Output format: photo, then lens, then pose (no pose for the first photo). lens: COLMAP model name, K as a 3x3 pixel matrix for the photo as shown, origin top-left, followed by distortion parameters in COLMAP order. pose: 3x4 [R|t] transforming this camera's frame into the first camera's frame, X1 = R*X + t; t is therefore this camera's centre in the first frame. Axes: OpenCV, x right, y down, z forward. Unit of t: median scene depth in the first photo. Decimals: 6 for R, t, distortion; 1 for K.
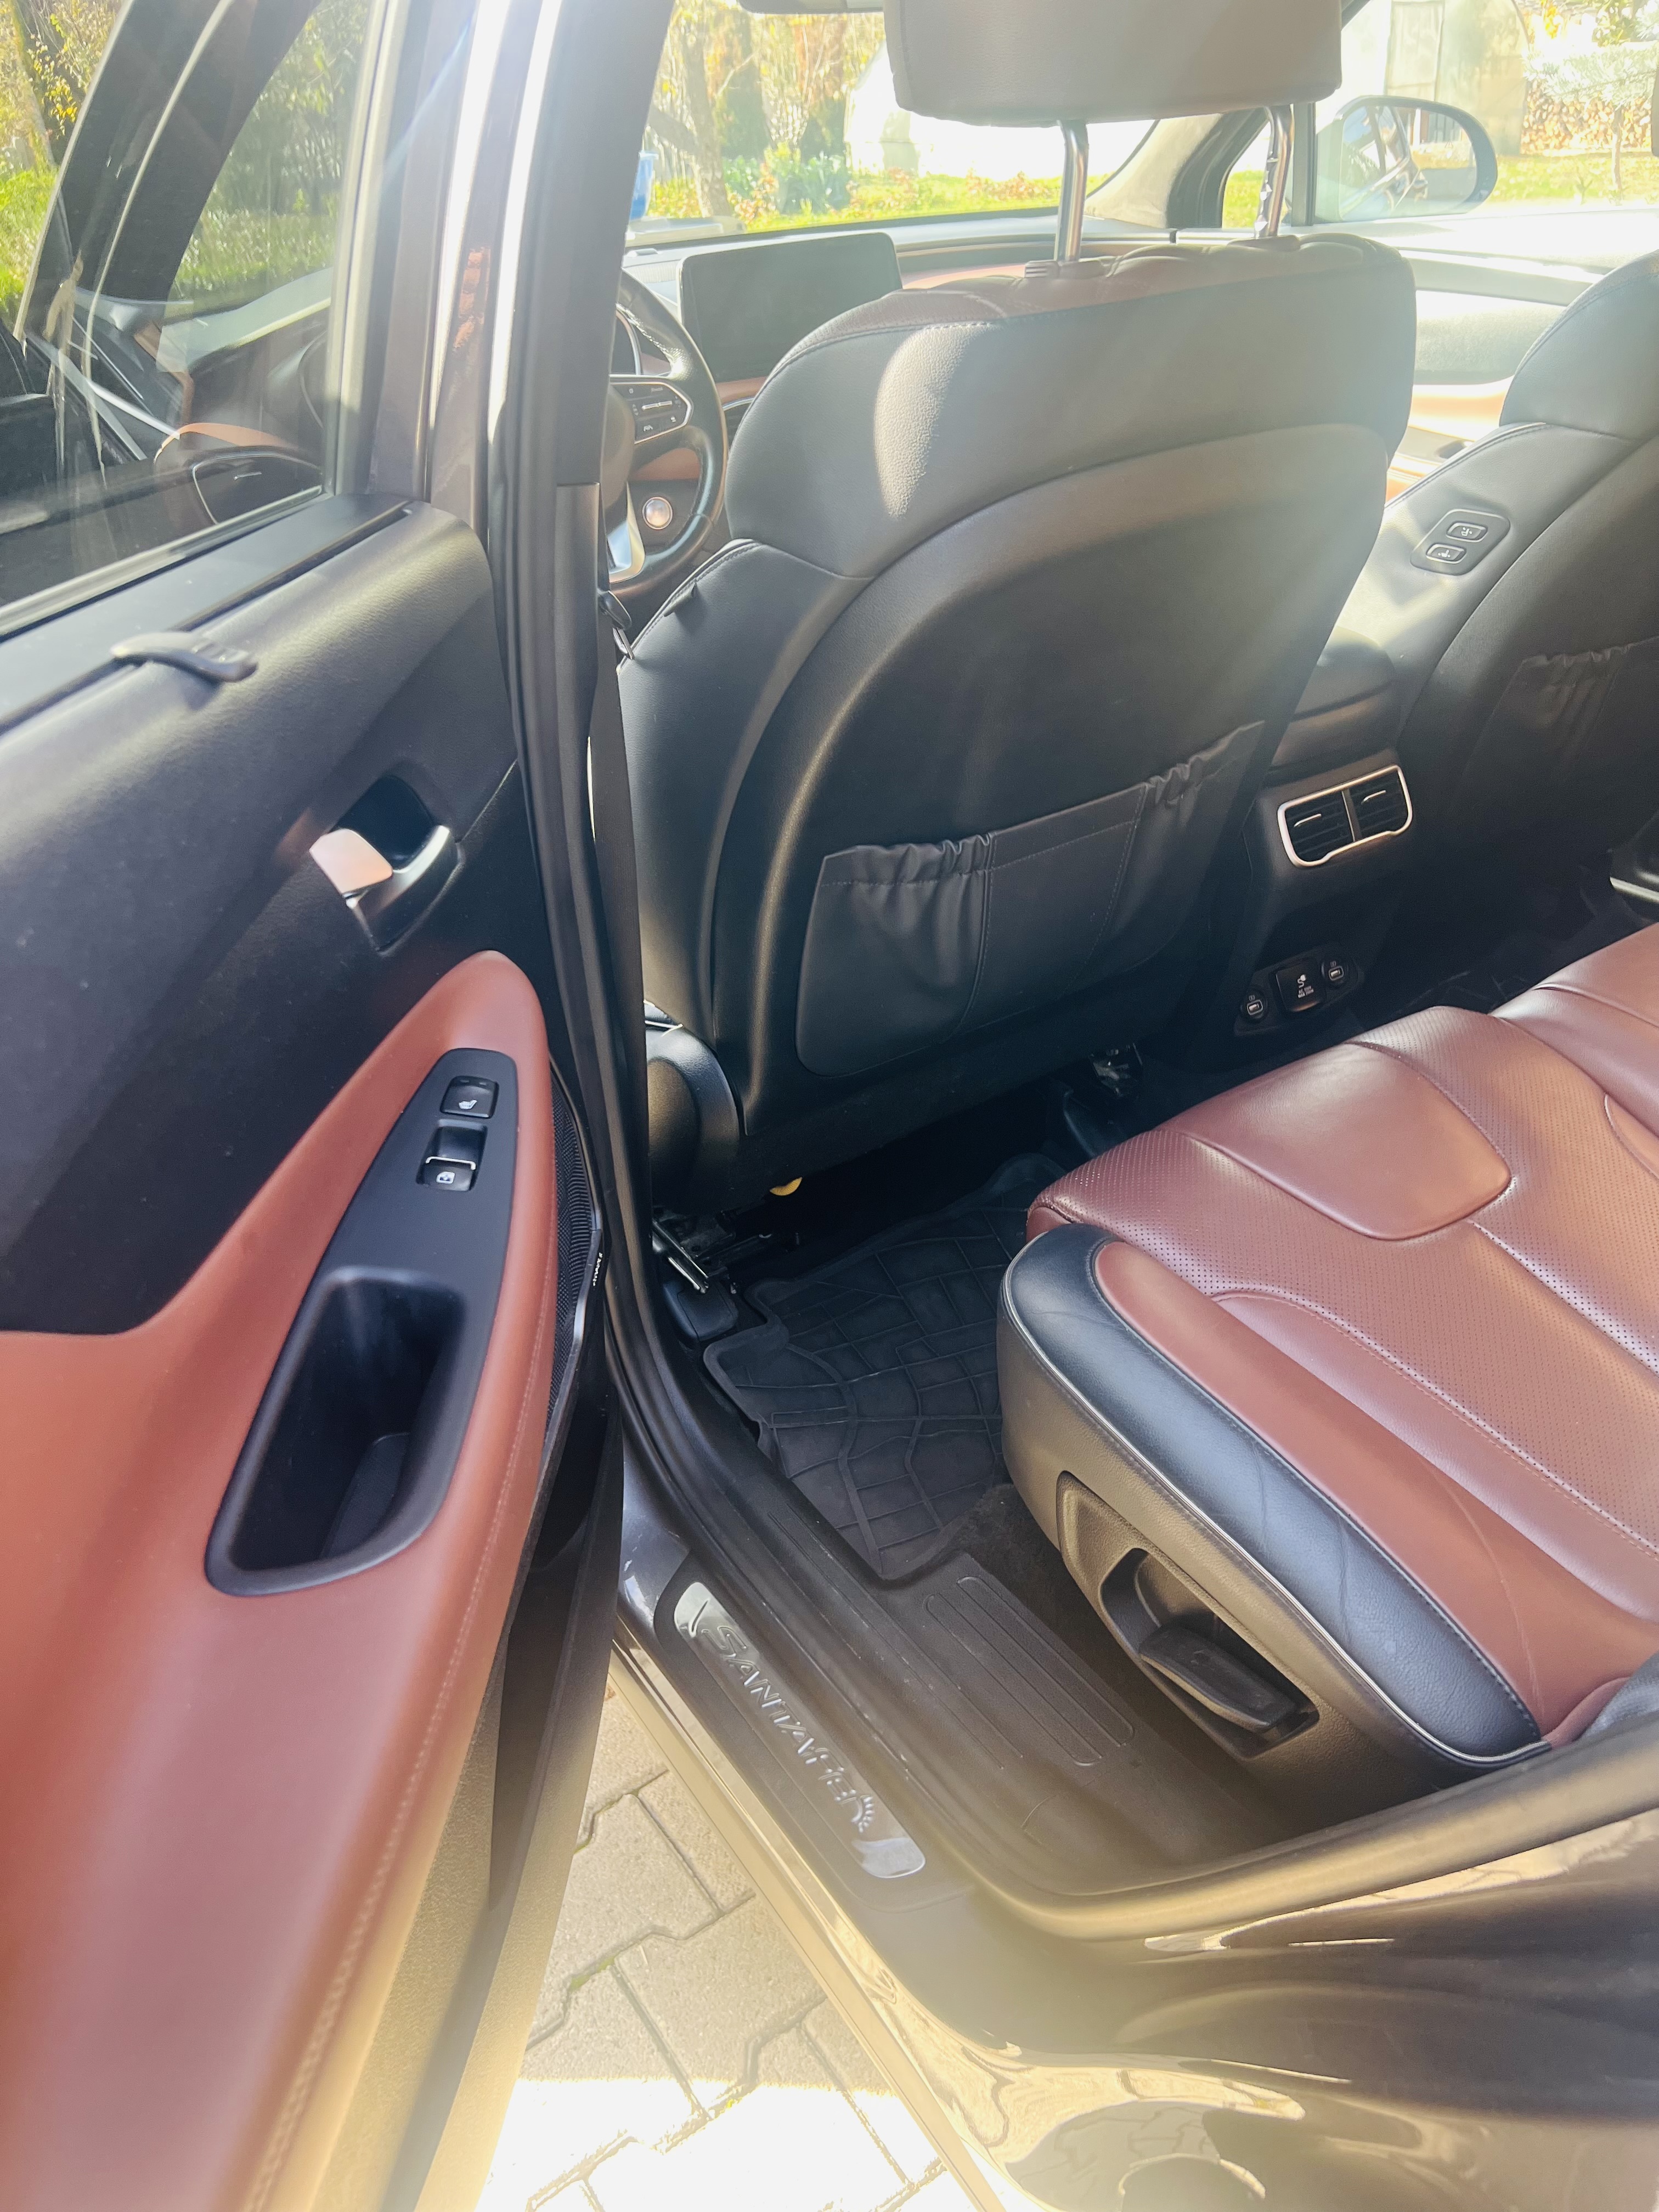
lens RADIAL K [[1633.8, 0, 831.2], [0, 1633.8, 1160.6], [0, 0, 1]] dist [0.080618, -0.112576]
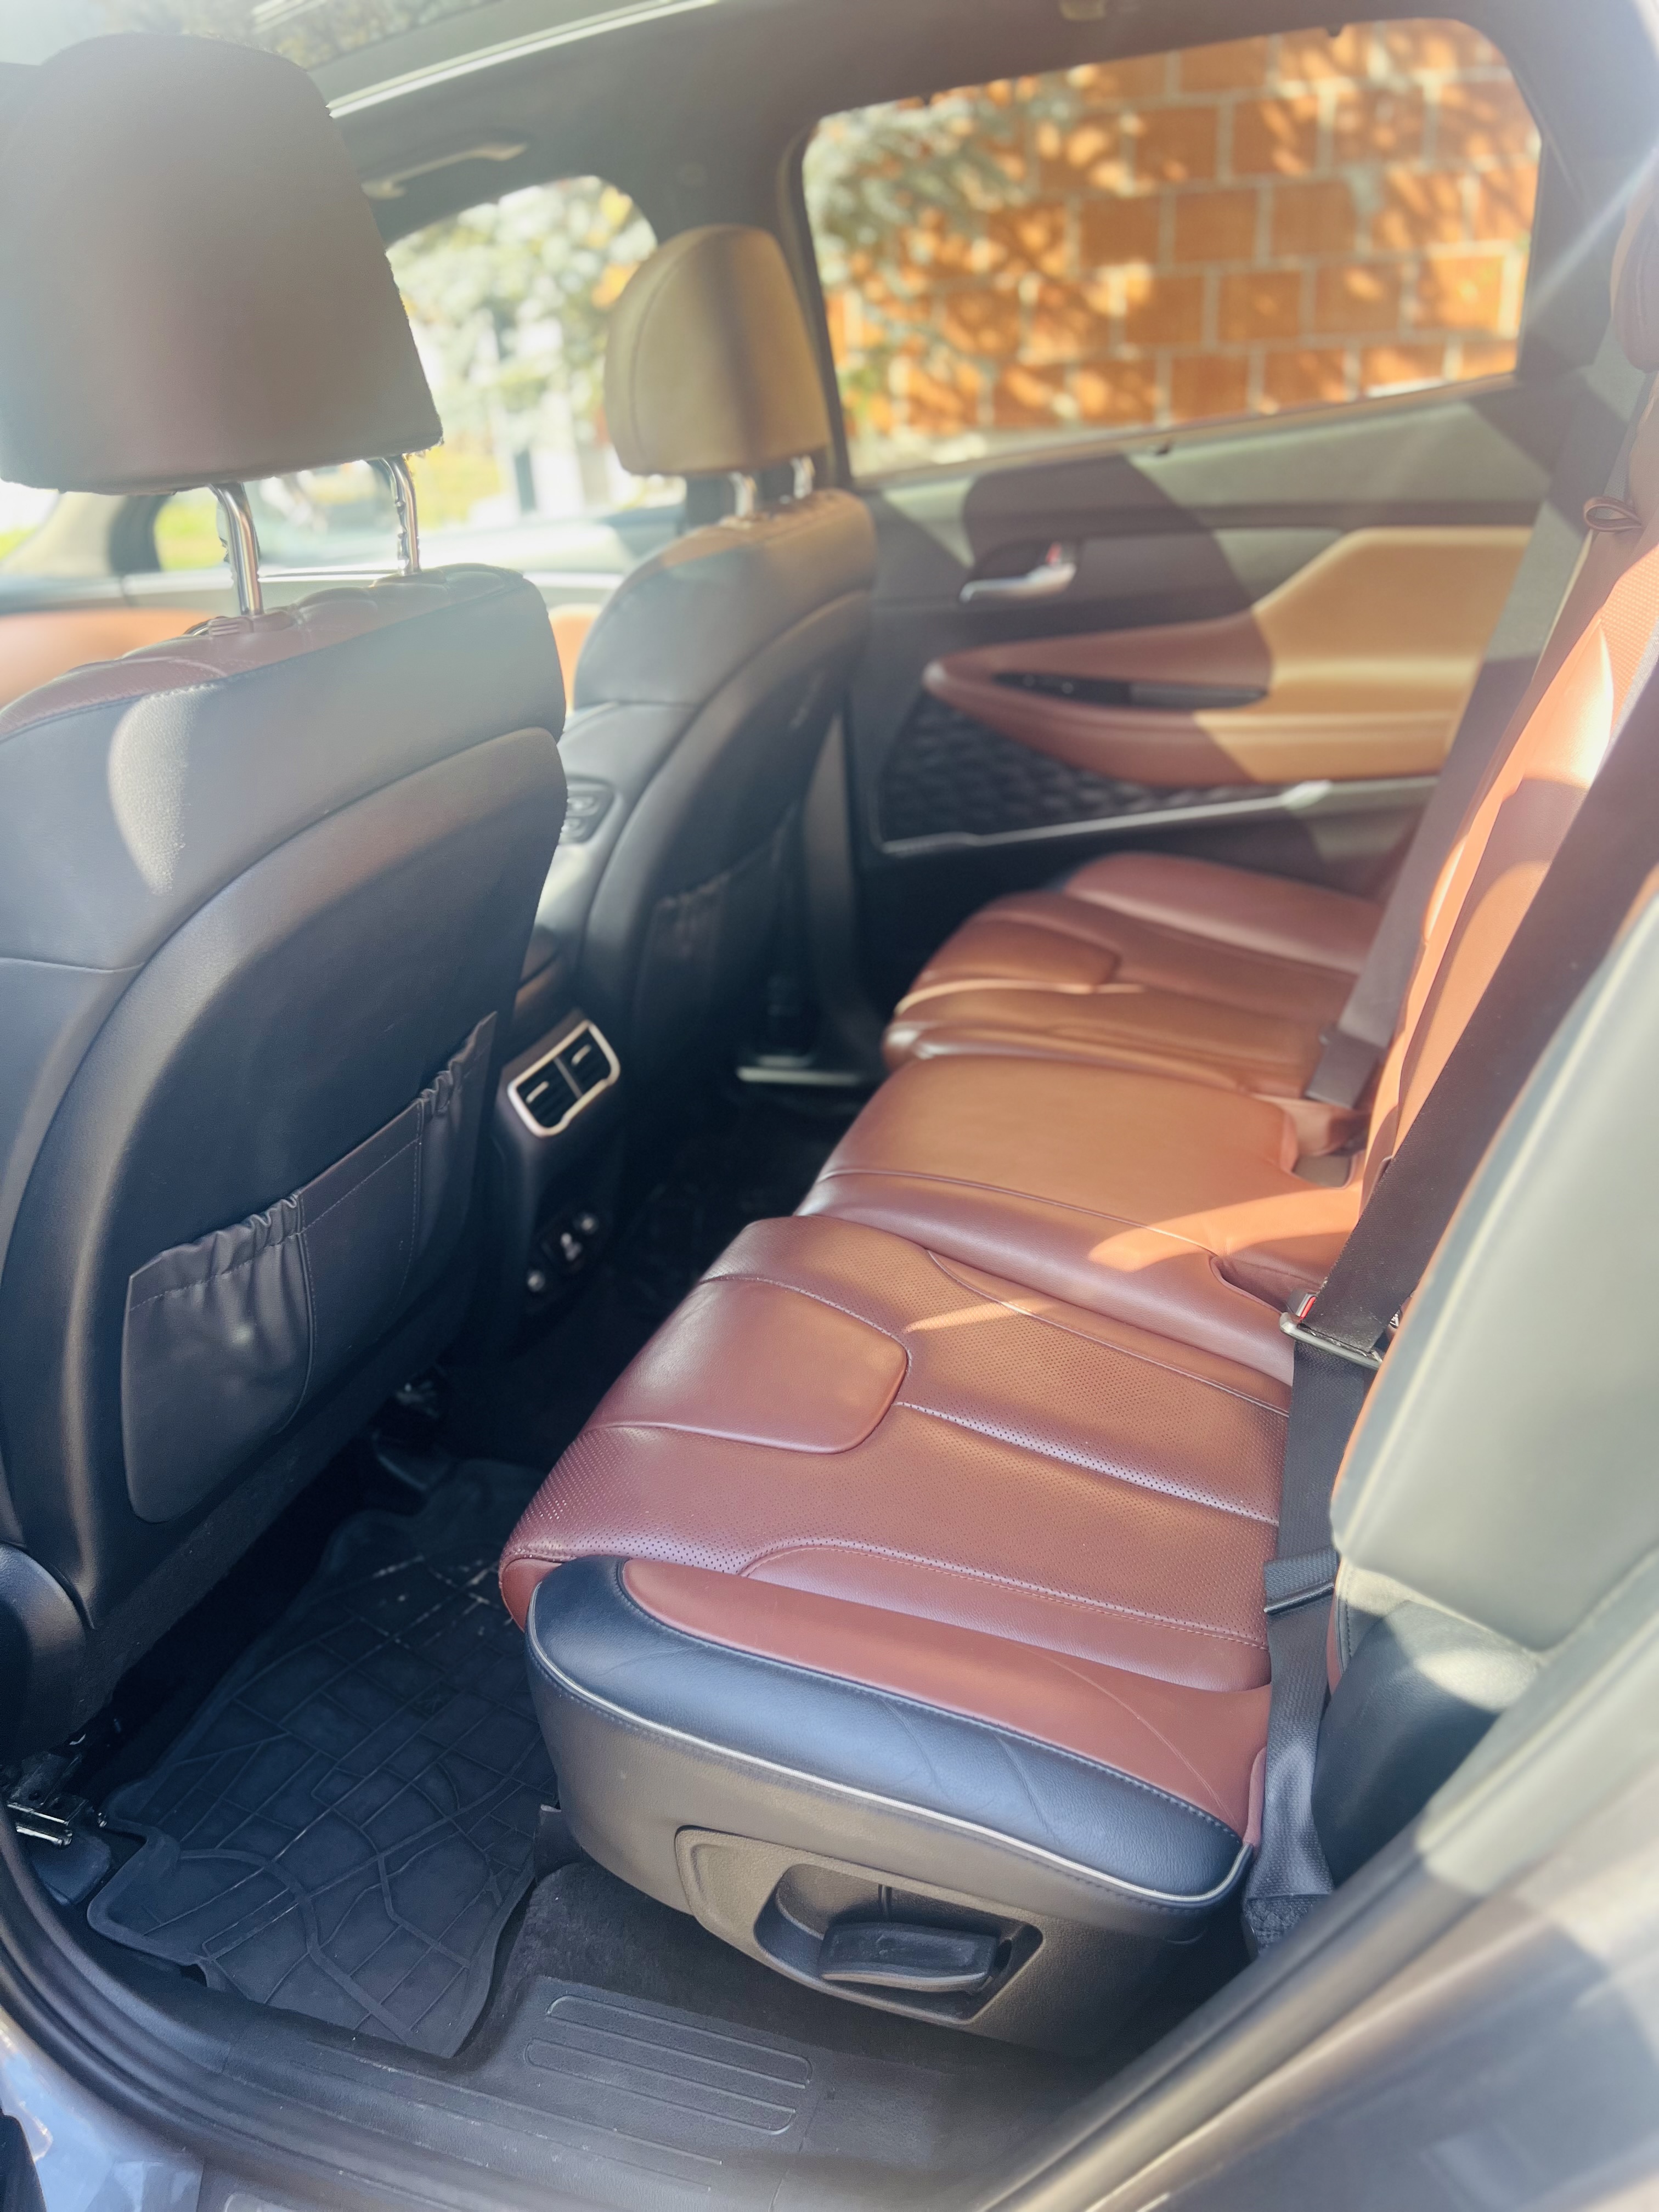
lens RADIAL K [[1655.1, 0, 821.6], [0, 1655.1, 1140.4], [0, 0, 1]] dist [0.023846, -0.031309]
pose [[0.802843, -0.278190, 0.527308, -0.142635], [0.365040, 0.928660, -0.065856, -0.060449], [-0.471369, 0.245361, 0.847118, 0.082636]]
